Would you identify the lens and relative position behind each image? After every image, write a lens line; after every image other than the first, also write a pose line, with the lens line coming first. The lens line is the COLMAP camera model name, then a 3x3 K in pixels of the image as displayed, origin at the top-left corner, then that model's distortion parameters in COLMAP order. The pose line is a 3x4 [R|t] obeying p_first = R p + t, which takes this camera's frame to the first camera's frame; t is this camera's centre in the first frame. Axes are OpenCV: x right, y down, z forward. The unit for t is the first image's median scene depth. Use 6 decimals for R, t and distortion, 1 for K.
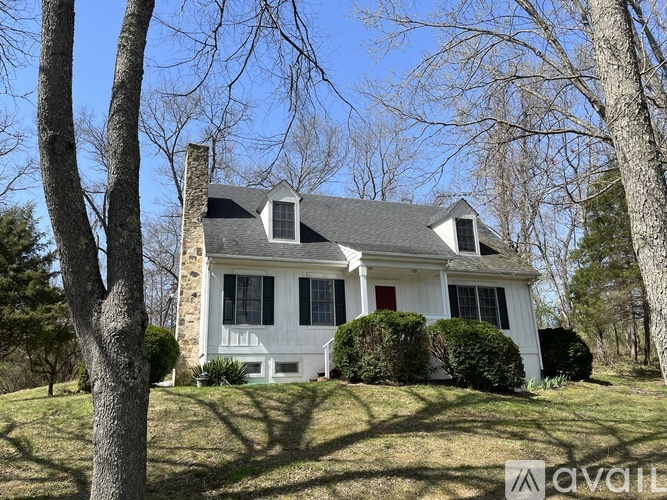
lens RADIAL K [[512.7, 0, 333.5], [0, 512.7, 250.0], [0, 0, 1]] dist [0.037911, -0.002106]
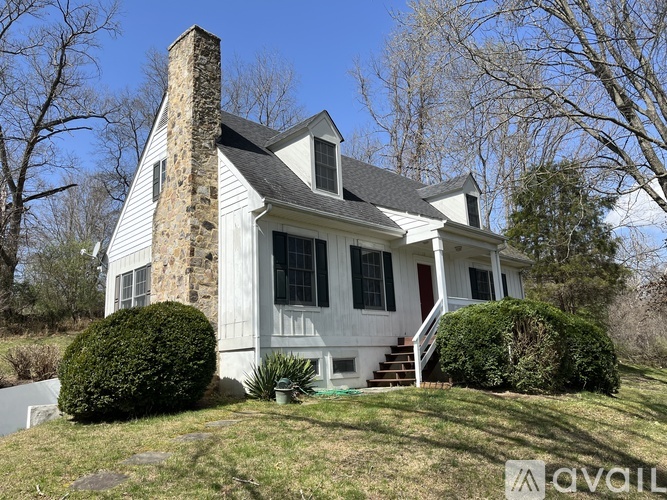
lens RADIAL K [[512.7, 0, 333.5], [0, 512.7, 250.0], [0, 0, 1]] dist [0.037911, -0.002106]
pose [[0.898996, 0.087051, 0.429218, -0.419615], [-0.109741, 0.993556, 0.028345, 0.043165], [-0.423985, -0.072585, 0.902756, 0.339873]]
